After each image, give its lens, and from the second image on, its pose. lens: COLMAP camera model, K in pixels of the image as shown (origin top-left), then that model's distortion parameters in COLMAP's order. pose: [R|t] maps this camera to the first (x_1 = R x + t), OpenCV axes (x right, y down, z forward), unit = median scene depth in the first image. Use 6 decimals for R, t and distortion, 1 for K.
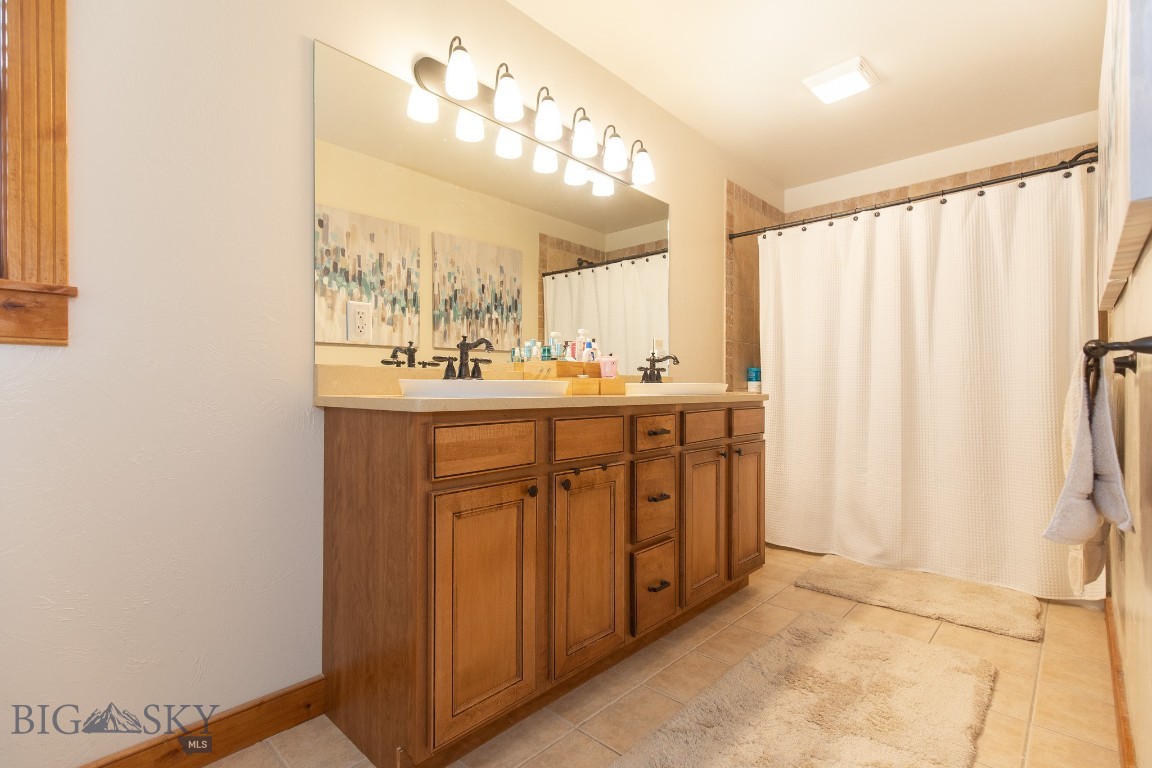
lens RADIAL K [[501.1, 0, 588.5], [0, 501.1, 382.4], [0, 0, 1]] dist [0.014360, -0.000797]
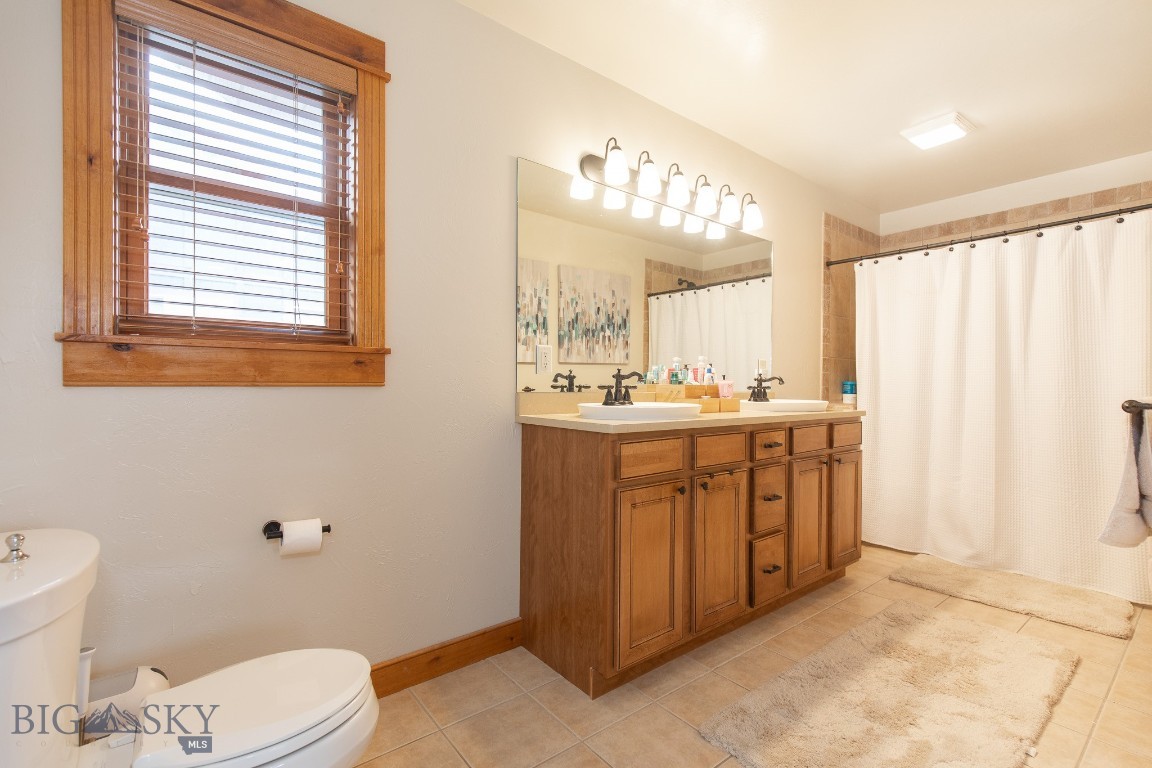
lens RADIAL K [[501.1, 0, 588.5], [0, 501.1, 382.4], [0, 0, 1]] dist [0.014360, -0.000797]
pose [[0.990081, 0.002635, -0.140472, -0.124314], [-0.000832, 0.999917, 0.012888, -0.064512], [0.140495, -0.012643, 0.990001, -0.261750]]
